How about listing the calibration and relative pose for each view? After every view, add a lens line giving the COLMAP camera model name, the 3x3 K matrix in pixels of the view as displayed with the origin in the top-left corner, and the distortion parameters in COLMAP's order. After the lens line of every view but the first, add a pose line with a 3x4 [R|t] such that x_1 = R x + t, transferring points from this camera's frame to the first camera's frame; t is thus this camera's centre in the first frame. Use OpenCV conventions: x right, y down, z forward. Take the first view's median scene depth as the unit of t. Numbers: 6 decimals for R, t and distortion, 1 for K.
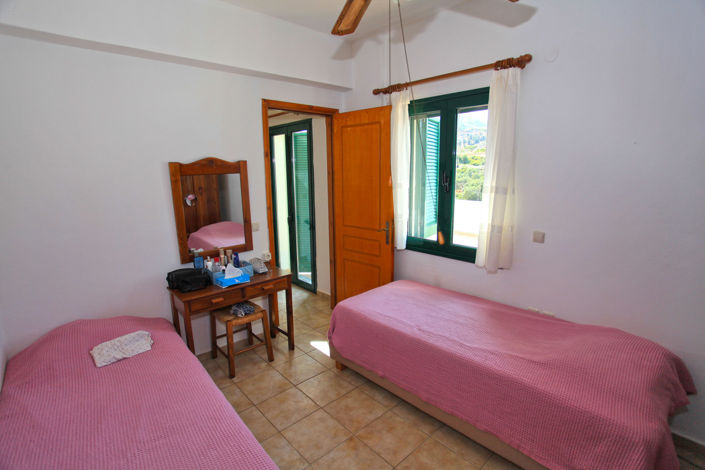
lens RADIAL K [[355.5, 0, 353.9], [0, 355.5, 236.2], [0, 0, 1]] dist [-0.032527, 0.001860]
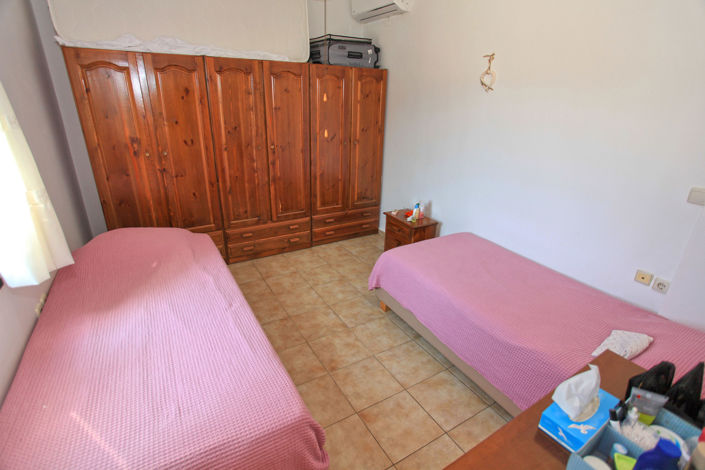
lens RADIAL K [[355.5, 0, 352.0], [0, 355.5, 235.1], [0, 0, 1]] dist [-0.032527, 0.001860]
pose [[-0.978643, -0.083826, 0.187698, -0.220852], [0.028433, 0.849104, 0.527460, -0.285908], [-0.203590, 0.521532, -0.828587, 1.626784]]
